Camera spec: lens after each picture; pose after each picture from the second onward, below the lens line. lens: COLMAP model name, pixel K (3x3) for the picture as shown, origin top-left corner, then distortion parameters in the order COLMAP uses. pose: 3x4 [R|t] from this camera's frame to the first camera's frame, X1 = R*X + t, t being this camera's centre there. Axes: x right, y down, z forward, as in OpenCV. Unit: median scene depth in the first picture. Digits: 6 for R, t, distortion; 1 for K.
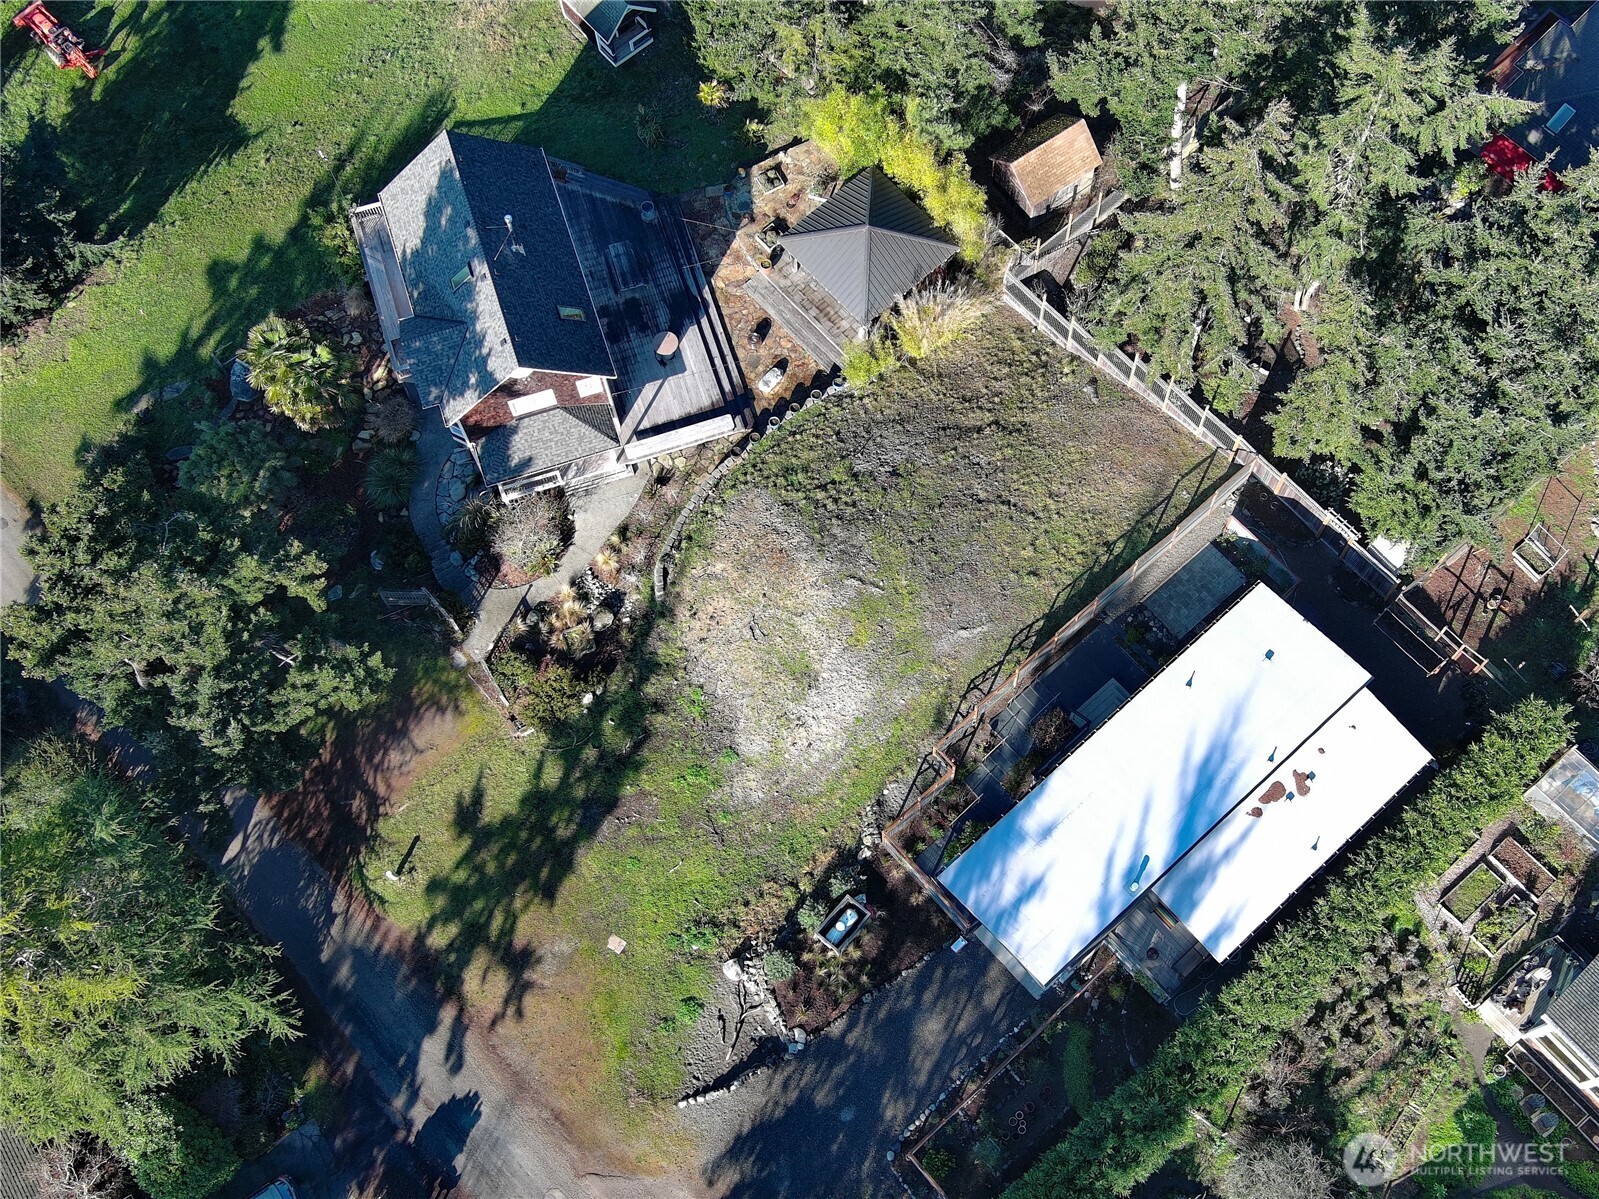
lens RADIAL K [[1835.4, 0, 901.9], [0, 1835.4, 649.6], [0, 0, 1]] dist [0.017084, -0.017747]
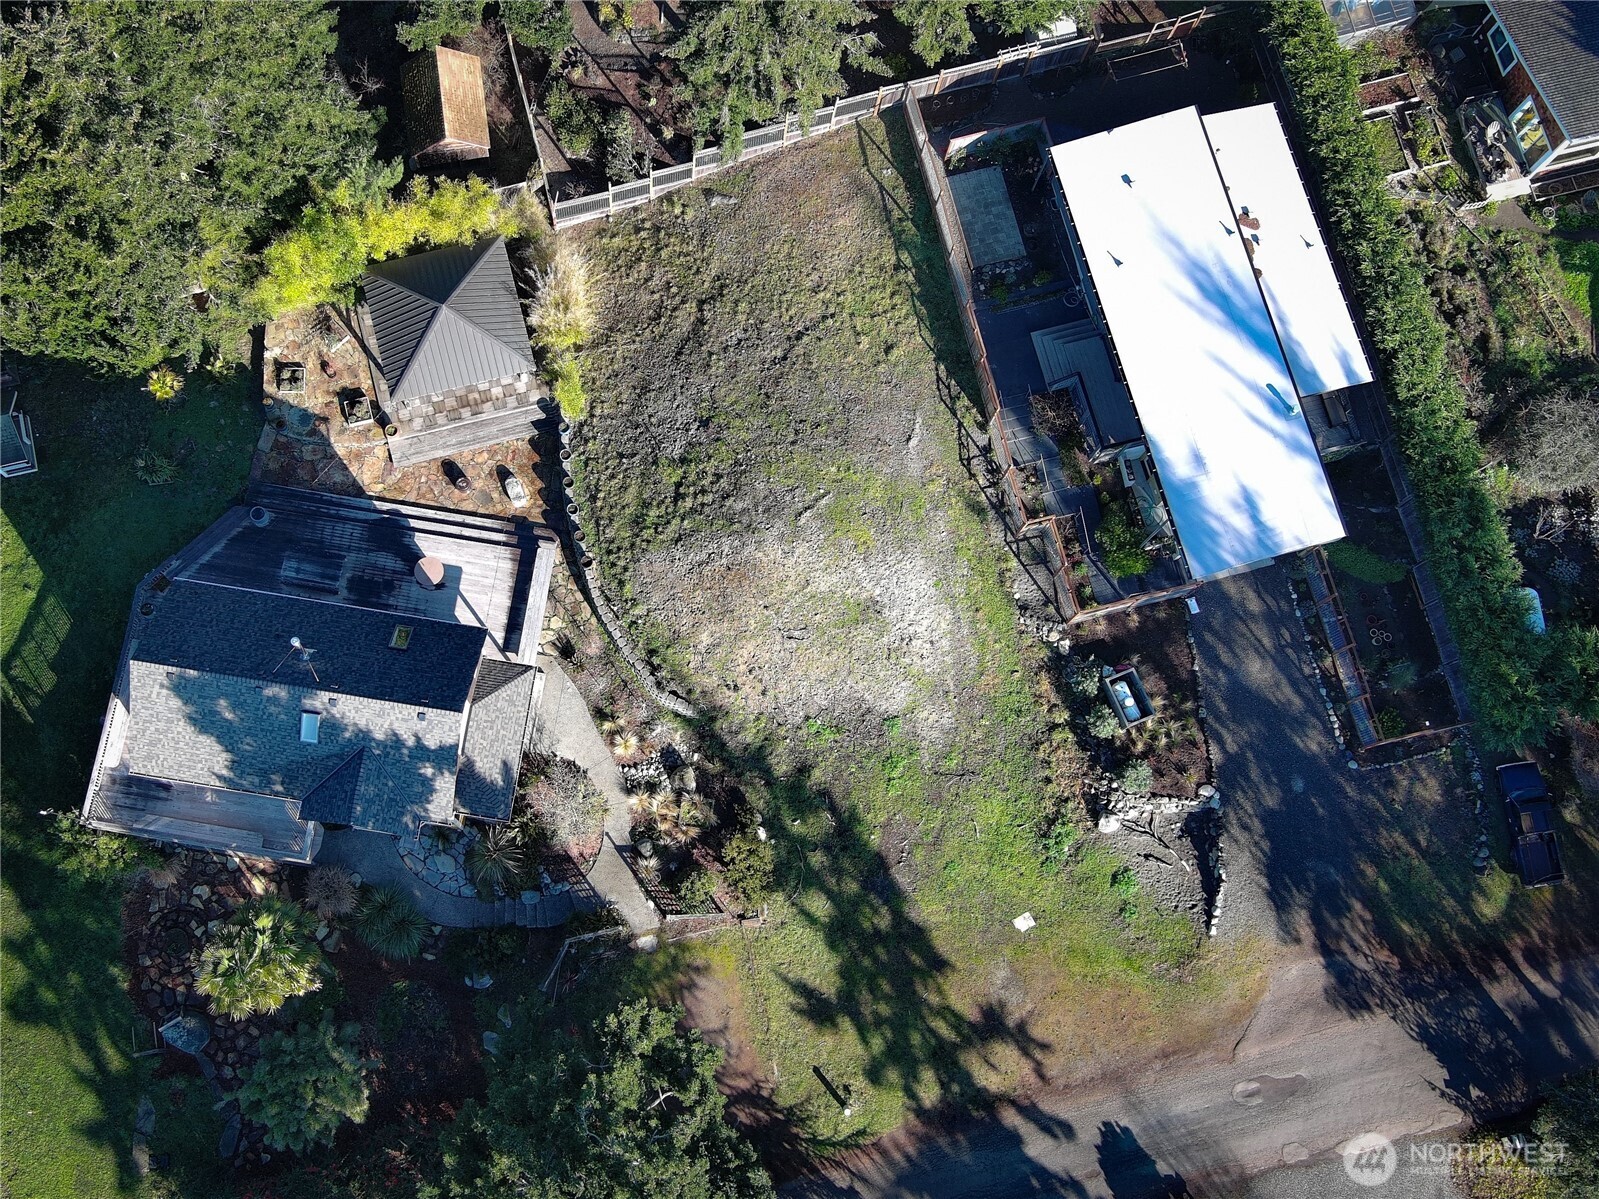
lens RADIAL K [[1881.2, 0, 673.0], [0, 1881.2, 532.9], [0, 0, 1]] dist [0.011762, 0.000289]
pose [[0.470330, -0.858332, 0.205076, -0.260094], [0.830371, 0.509116, 0.226460, -0.303299], [-0.298785, 0.063778, 0.952187, 0.113844]]
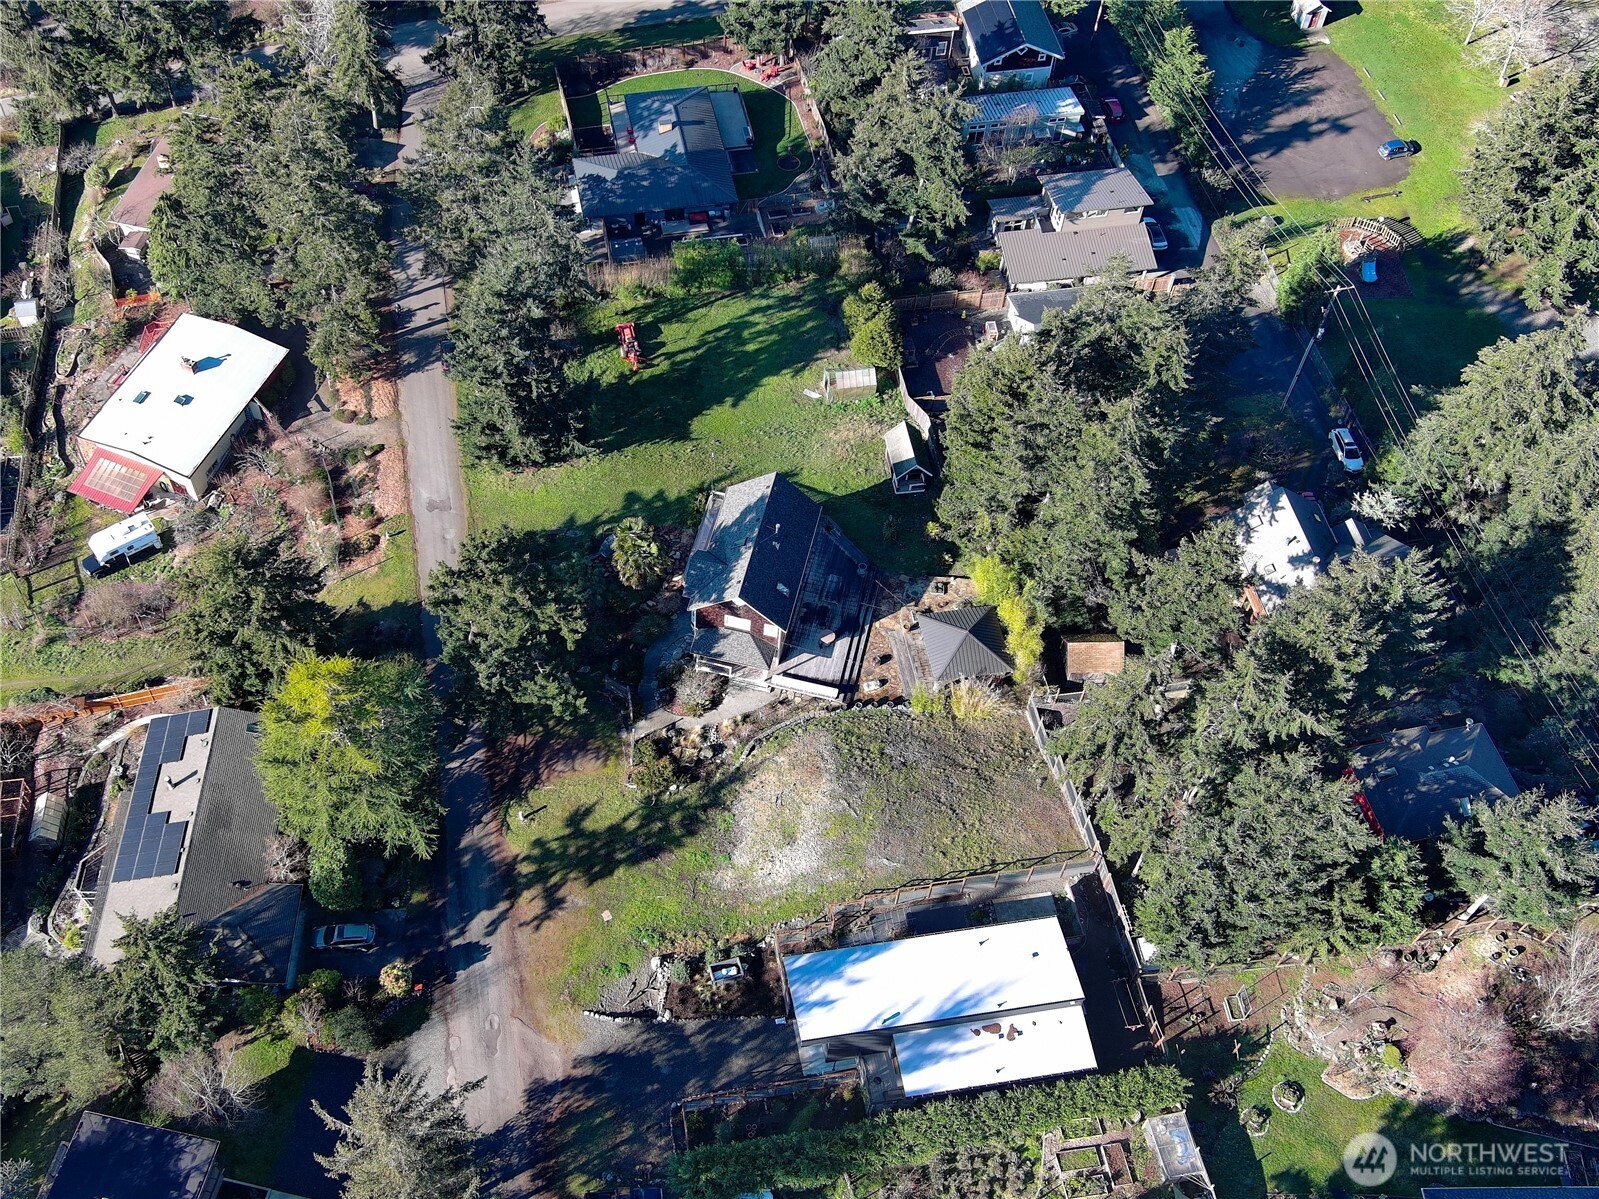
lens RADIAL K [[1638.0, 0, 733.5], [0, 1638.0, 595.5], [0, 0, 1]] dist [0.018194, -0.007365]
pose [[0.837917, 0.452076, -0.305814, 0.252923], [-0.519876, 0.831696, -0.194965, 0.144812], [0.166205, 0.322350, 0.931916, -0.434173]]
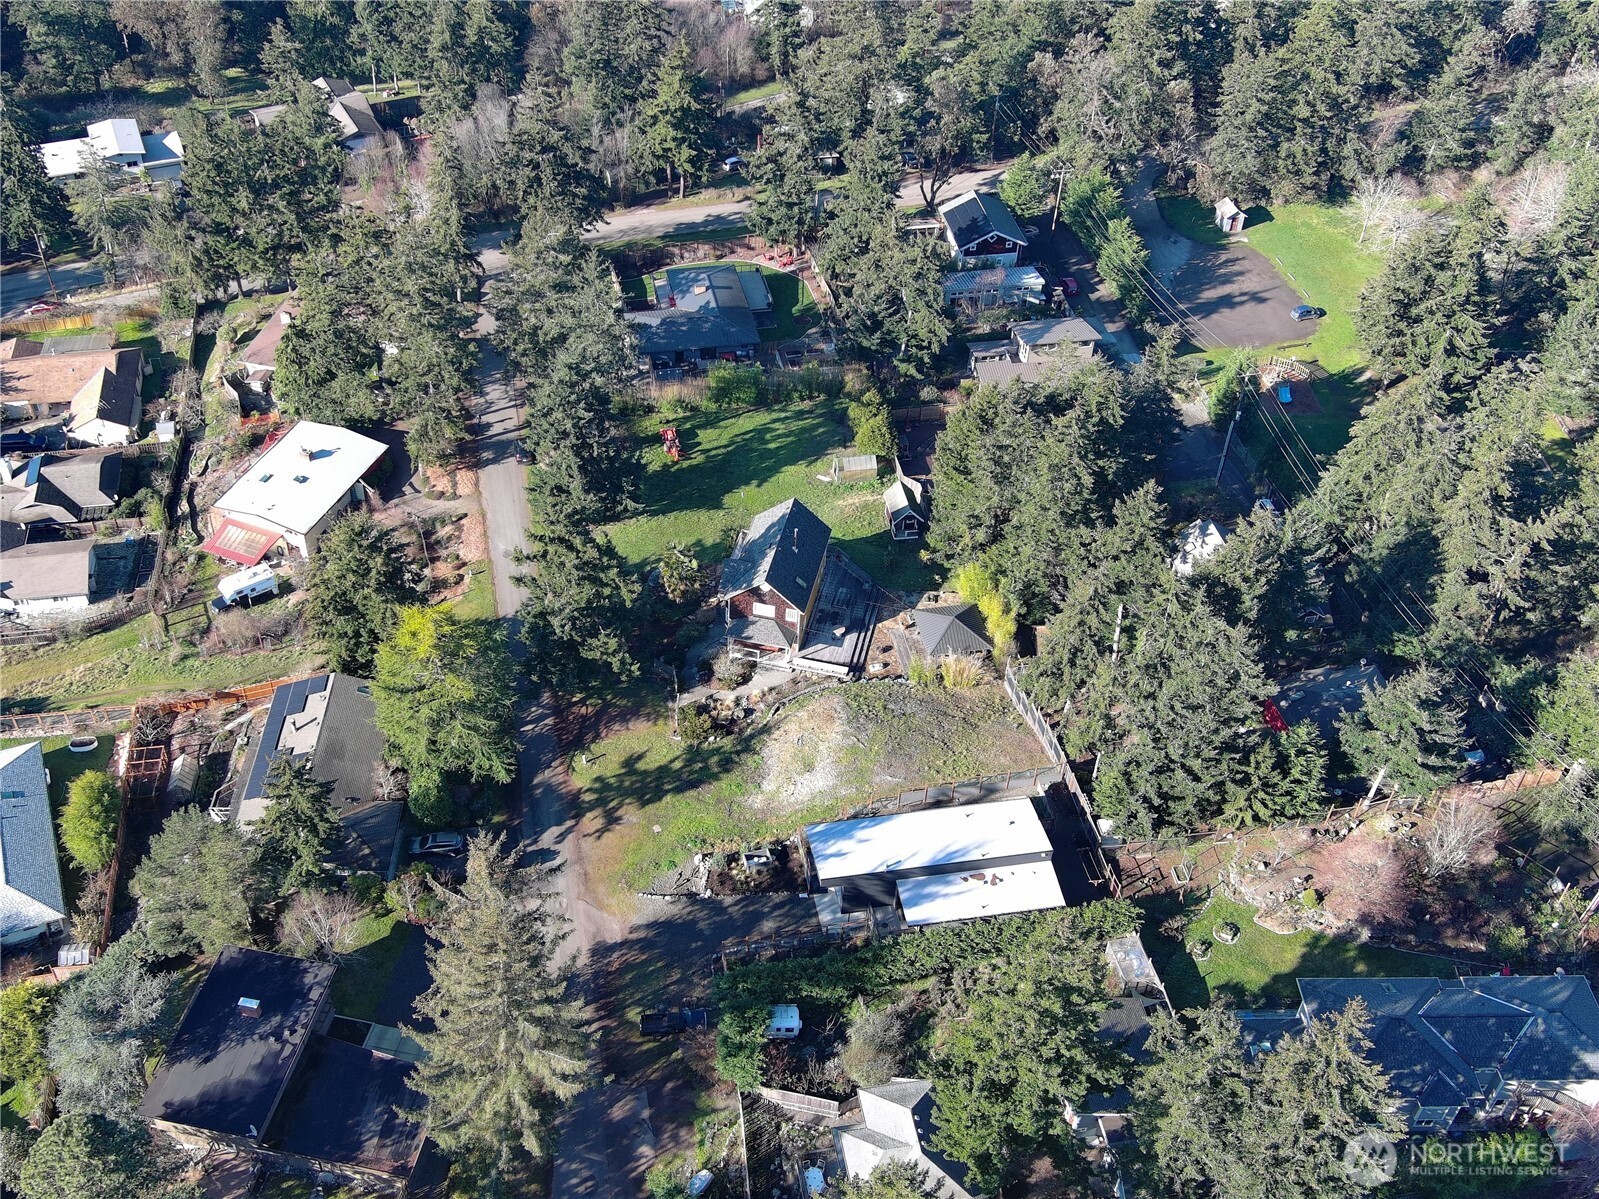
lens RADIAL K [[1633.8, 0, 767.2], [0, 1633.8, 602.3], [0, 0, 1]] dist [0.024839, 0.006633]
pose [[0.844176, 0.371235, -0.386719, 0.517190], [-0.510849, 0.775762, -0.370442, 0.545393], [0.162481, 0.510273, 0.844524, -0.568224]]
